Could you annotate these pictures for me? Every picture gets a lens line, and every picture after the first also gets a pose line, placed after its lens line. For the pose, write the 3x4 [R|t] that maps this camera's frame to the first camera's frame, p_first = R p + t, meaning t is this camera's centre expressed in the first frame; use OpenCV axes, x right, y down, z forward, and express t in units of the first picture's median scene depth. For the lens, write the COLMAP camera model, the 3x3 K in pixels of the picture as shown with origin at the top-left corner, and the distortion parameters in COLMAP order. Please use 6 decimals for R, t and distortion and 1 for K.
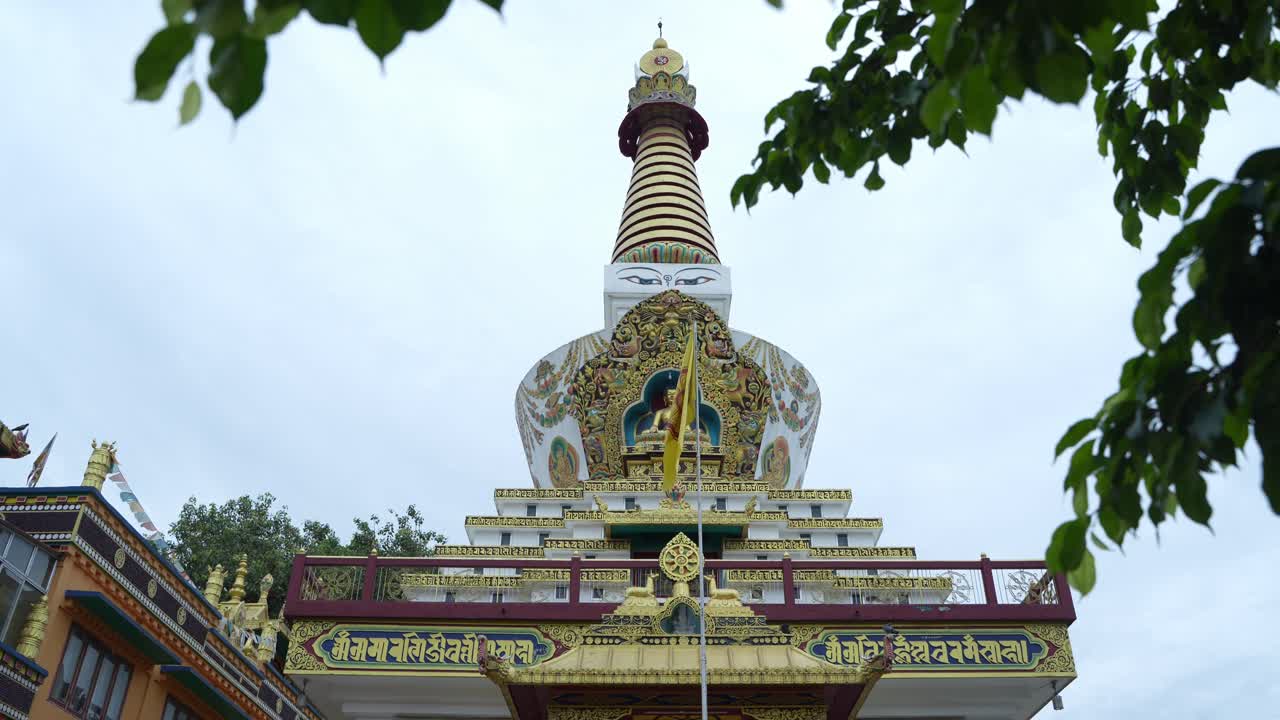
lens RADIAL K [[1002.8, 0, 640.0], [0, 1002.8, 360.0], [0, 0, 1]] dist [-0.101198, 0.001848]
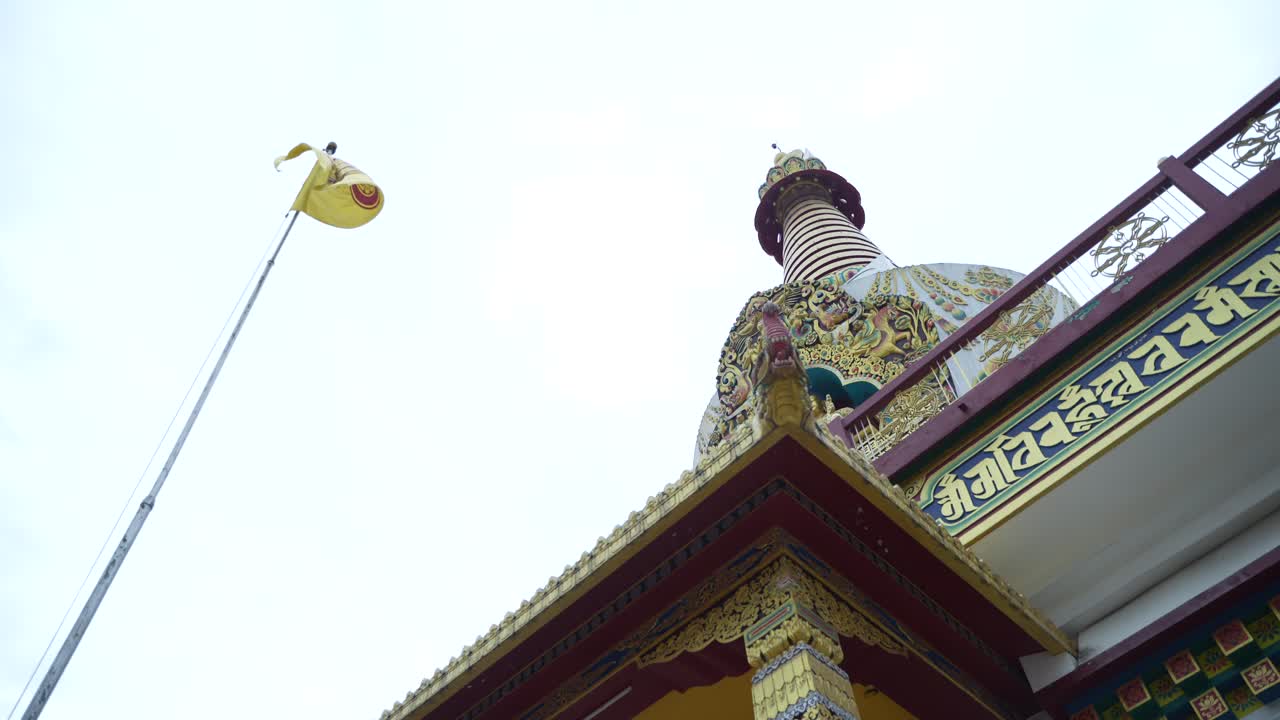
lens RADIAL K [[1002.8, 0, 640.0], [0, 1002.8, 360.0], [0, 0, 1]] dist [-0.101198, 0.001848]
pose [[0.698916, -0.615638, -0.364013, 0.286803], [0.419447, 0.765078, -0.488590, 0.388852], [0.579293, 0.188799, 0.792953, 0.520093]]
